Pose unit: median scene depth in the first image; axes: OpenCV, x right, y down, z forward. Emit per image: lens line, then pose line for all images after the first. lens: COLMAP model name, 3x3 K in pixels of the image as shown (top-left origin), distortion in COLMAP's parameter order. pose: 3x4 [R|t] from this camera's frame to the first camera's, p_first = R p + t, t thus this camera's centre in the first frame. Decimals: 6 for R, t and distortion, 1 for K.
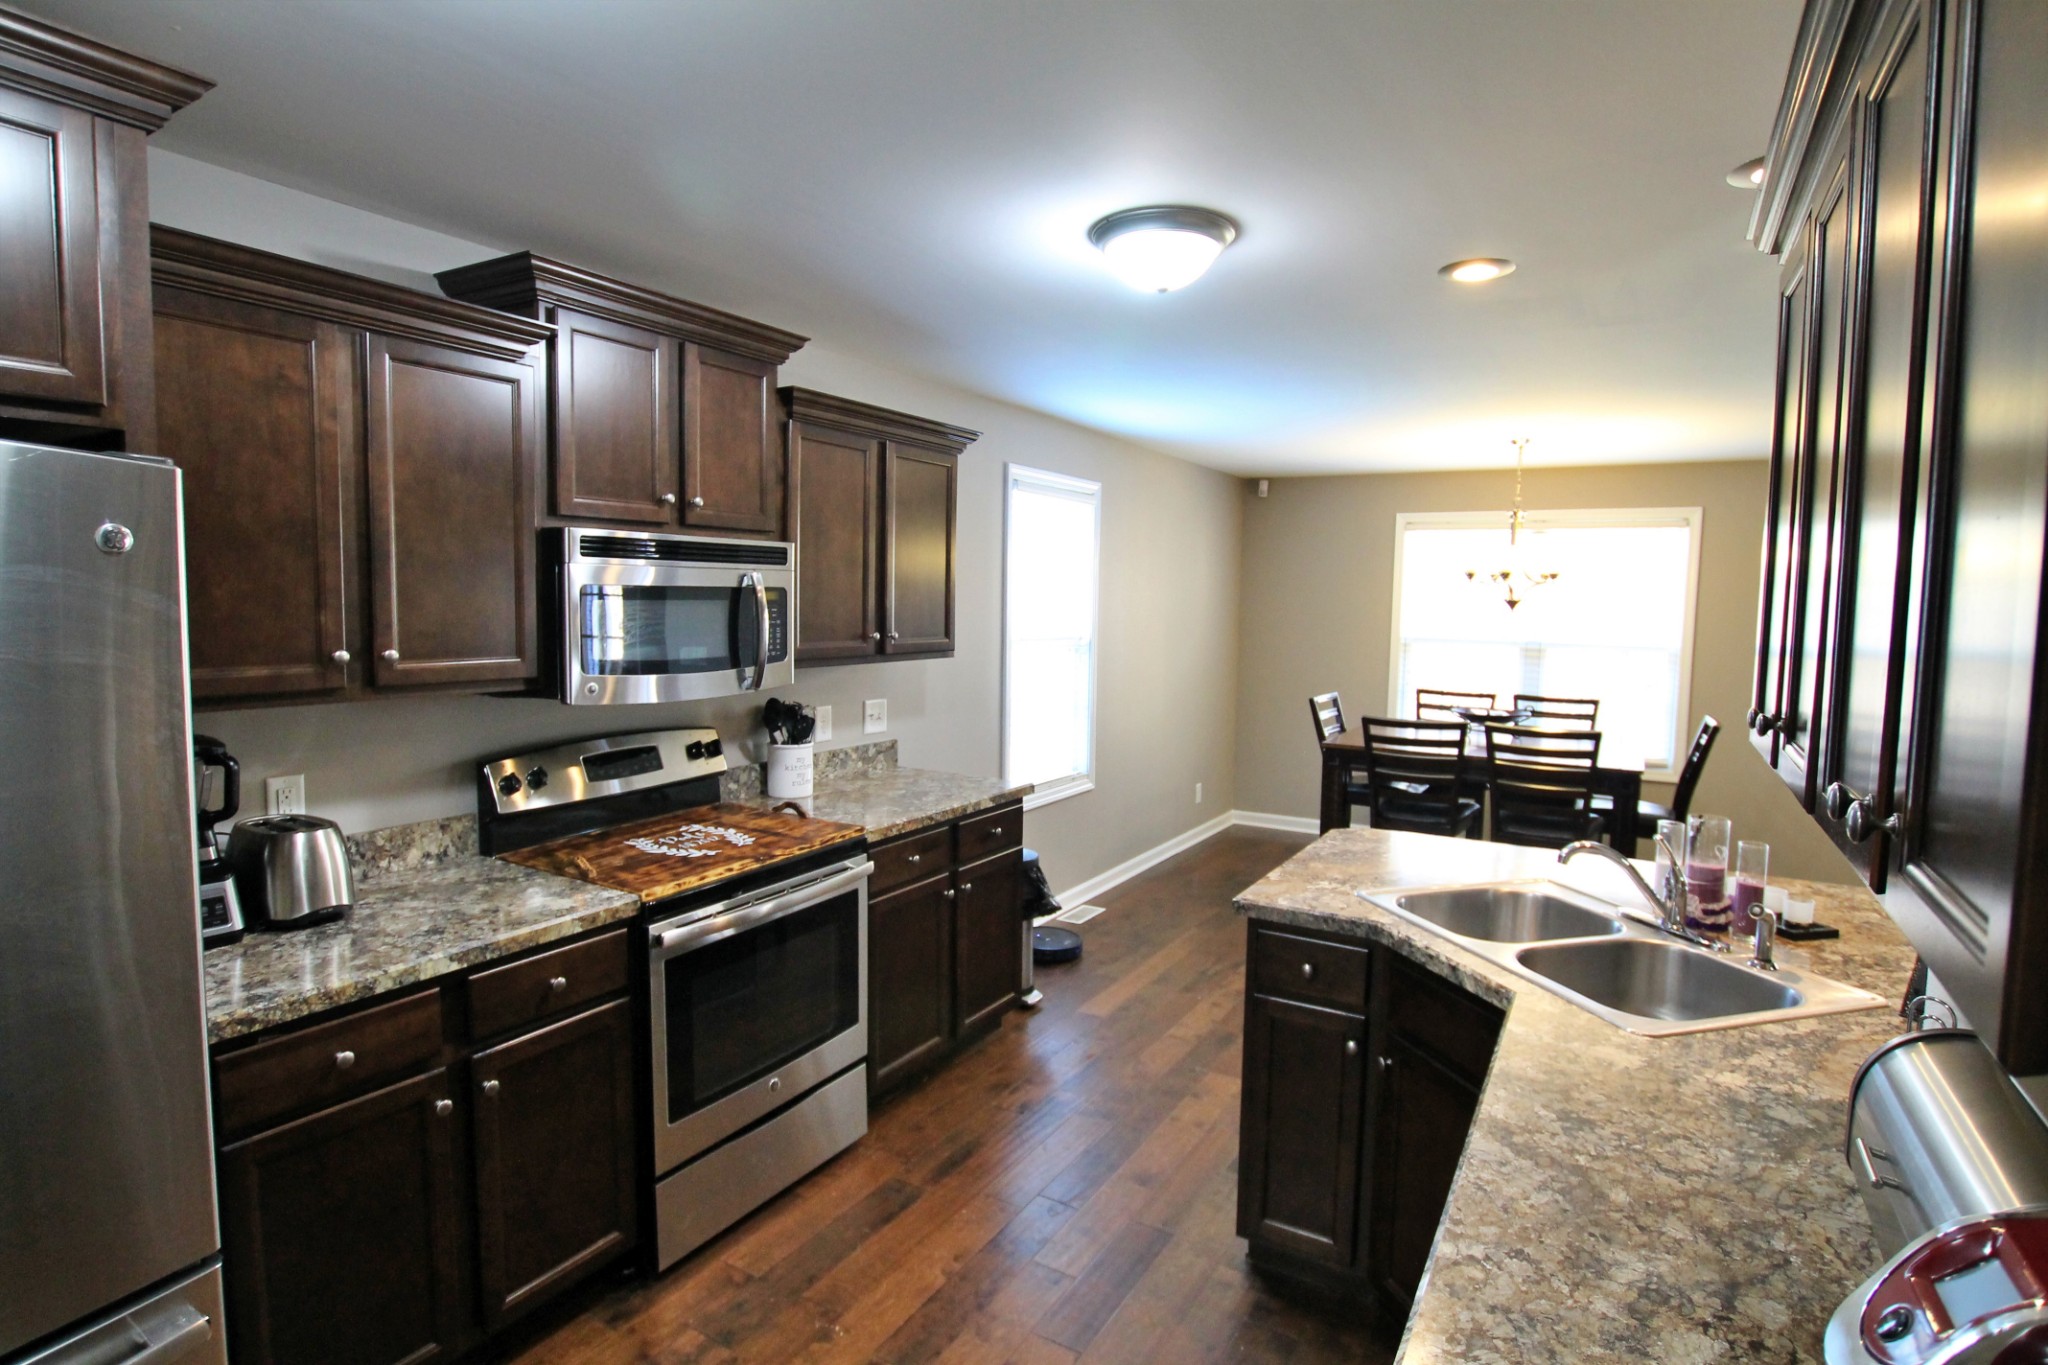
lens RADIAL K [[1040.0, 0, 1024.0], [0, 1040.0, 682.5], [0, 0, 1]] dist [-0.027900, 0.003795]
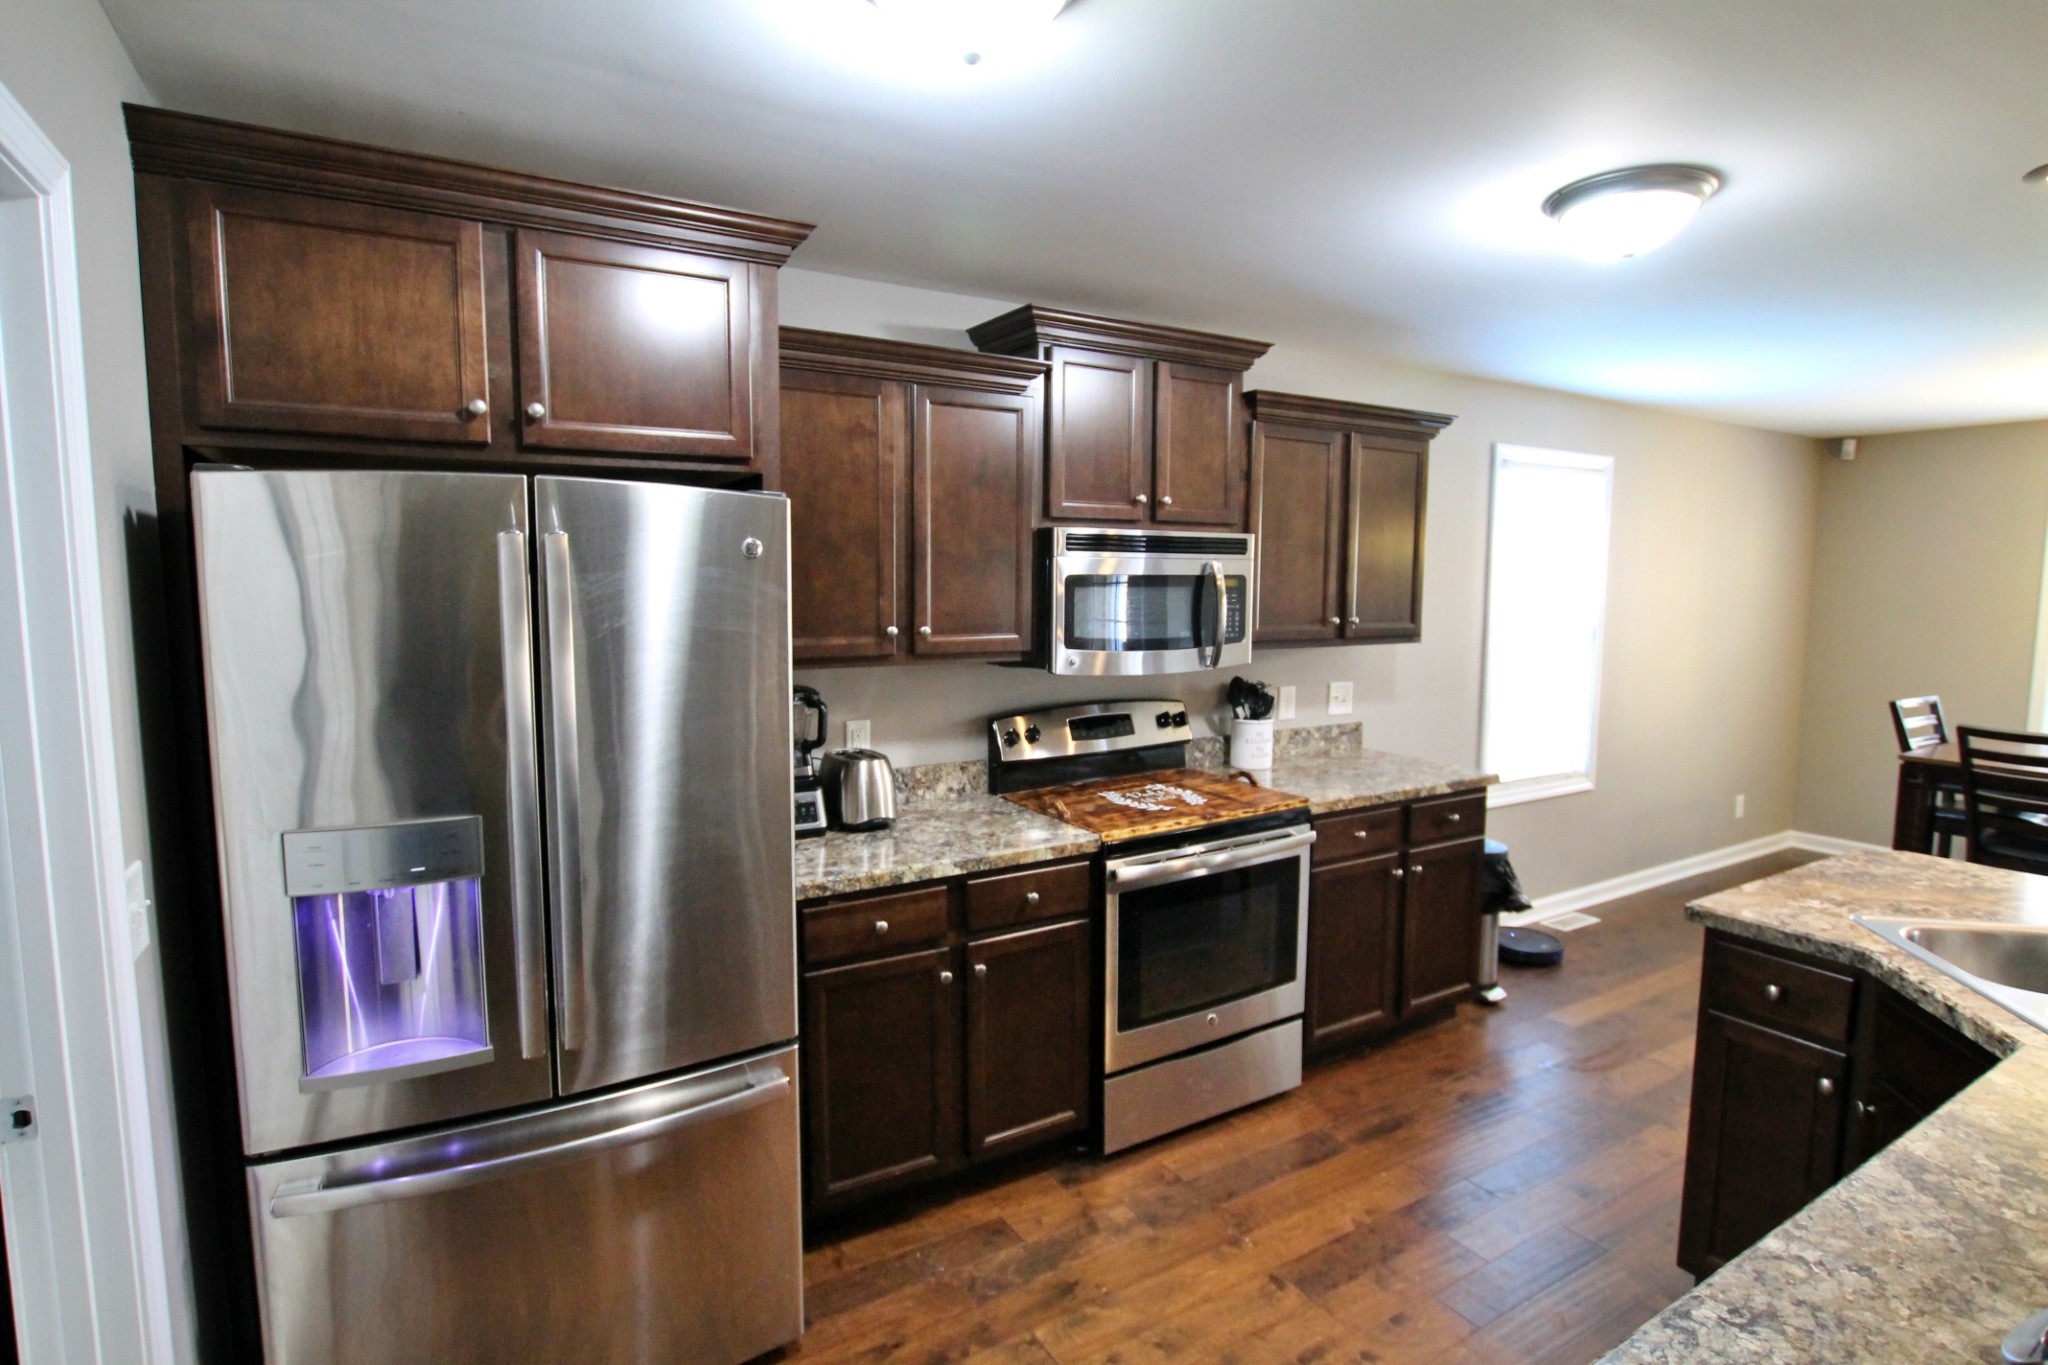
lens RADIAL K [[1026.2, 0, 1024.0], [0, 1026.2, 682.5], [0, 0, 1]] dist [-0.028923, 0.001598]
pose [[0.882125, 0.034641, -0.469740, 0.083819], [-0.028431, 0.999389, 0.020309, 0.006984], [0.470156, -0.004560, 0.882571, -0.069314]]
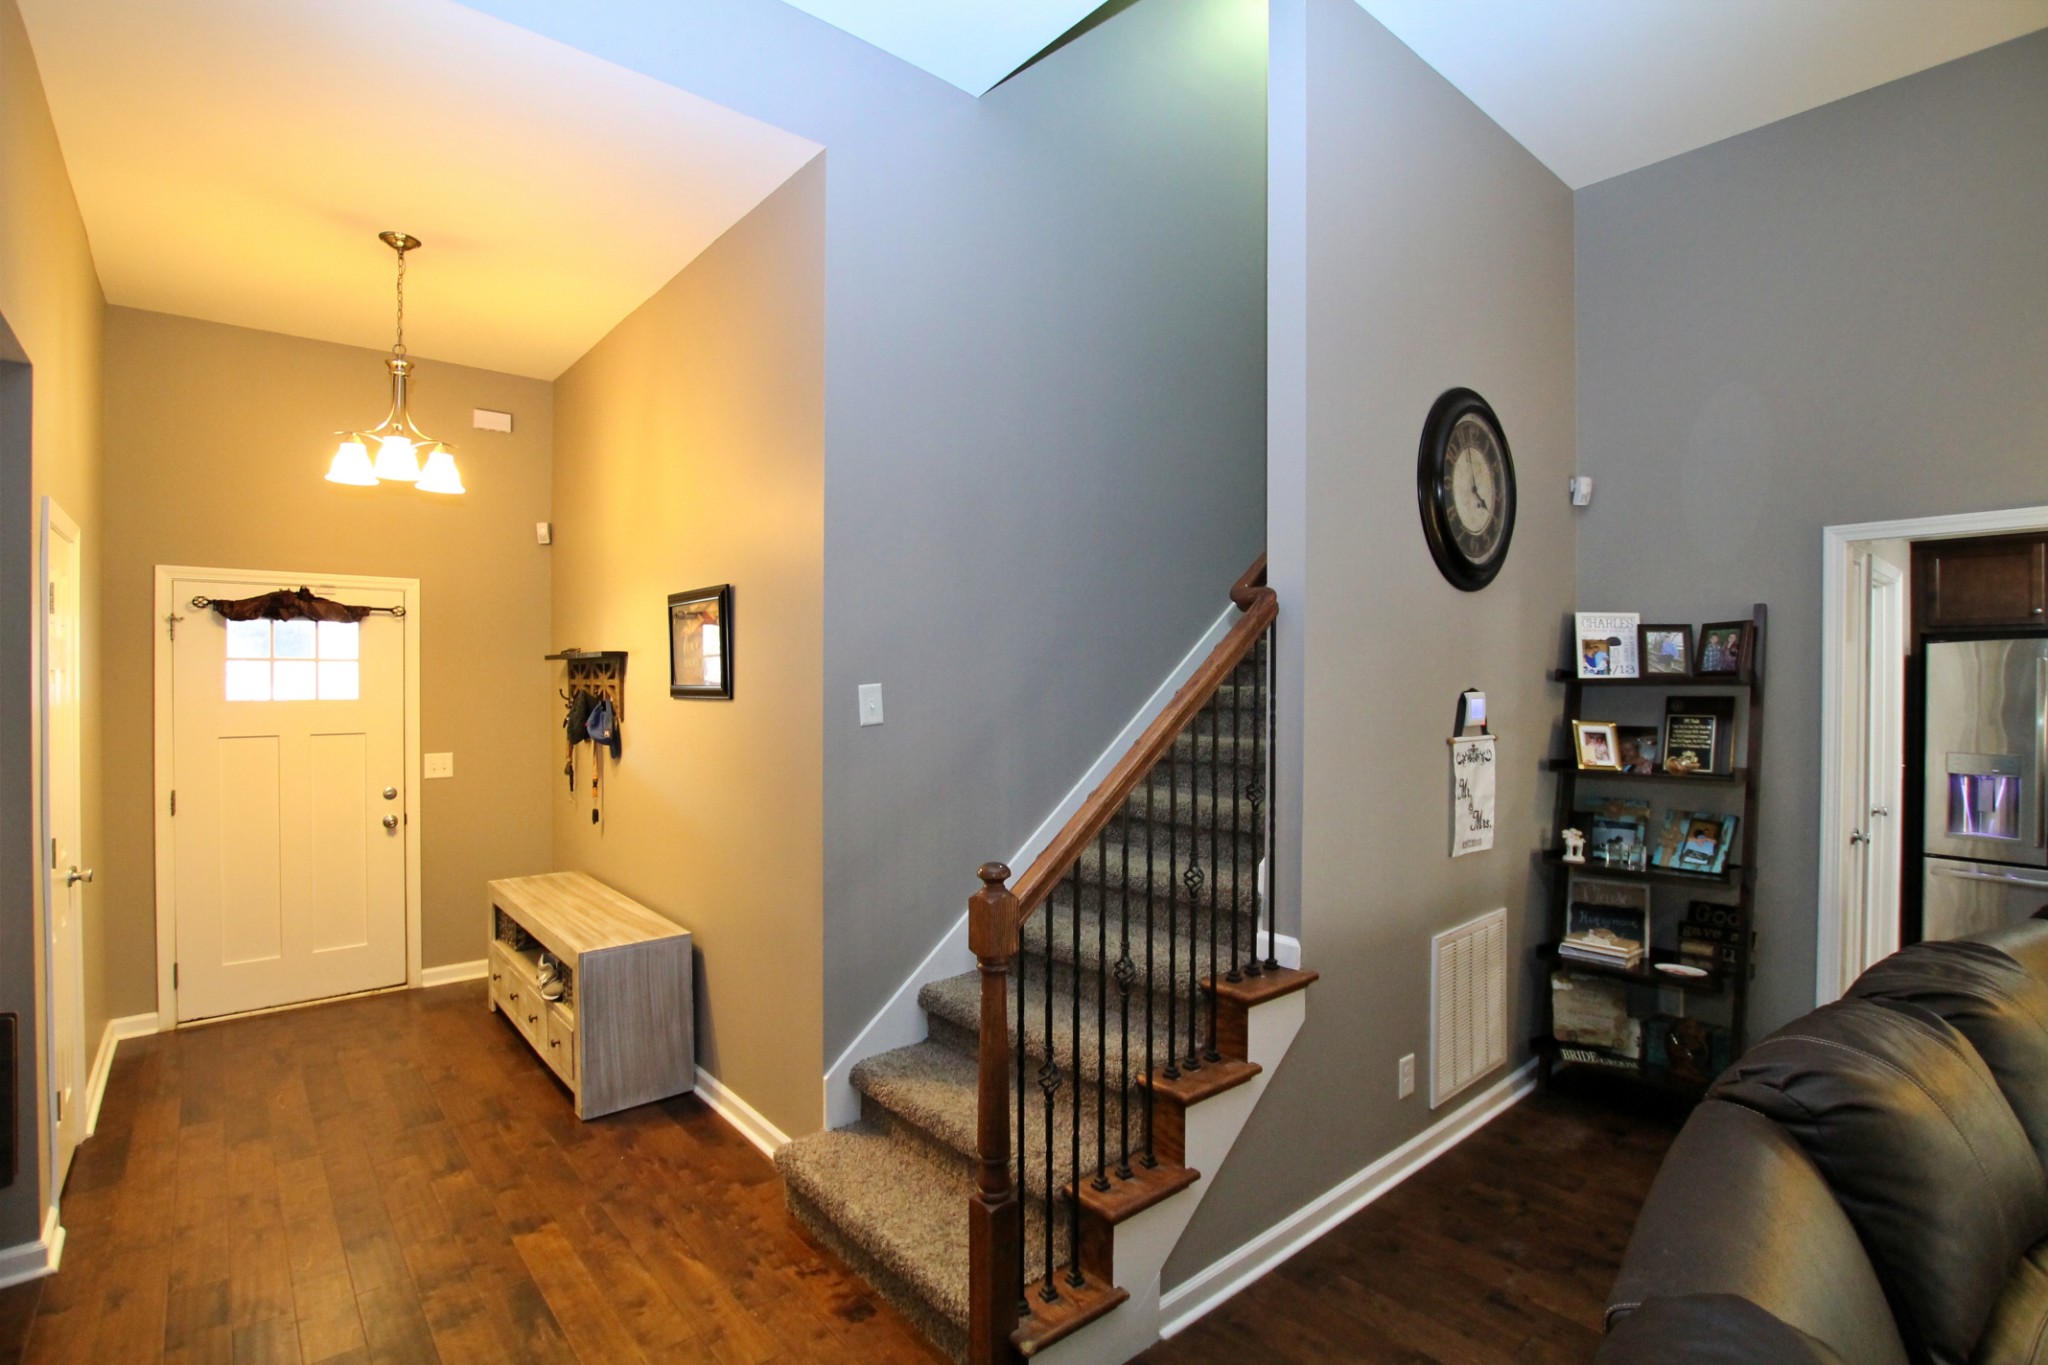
lens RADIAL K [[962.9, 0, 1024.0], [0, 962.9, 682.5], [0, 0, 1]] dist [-0.027592, 0.000890]
pose [[-0.314090, -0.012195, -0.949315, 1.617330], [-0.086438, 0.996132, 0.015802, 0.106854], [0.945450, 0.087021, -0.313929, -0.836509]]
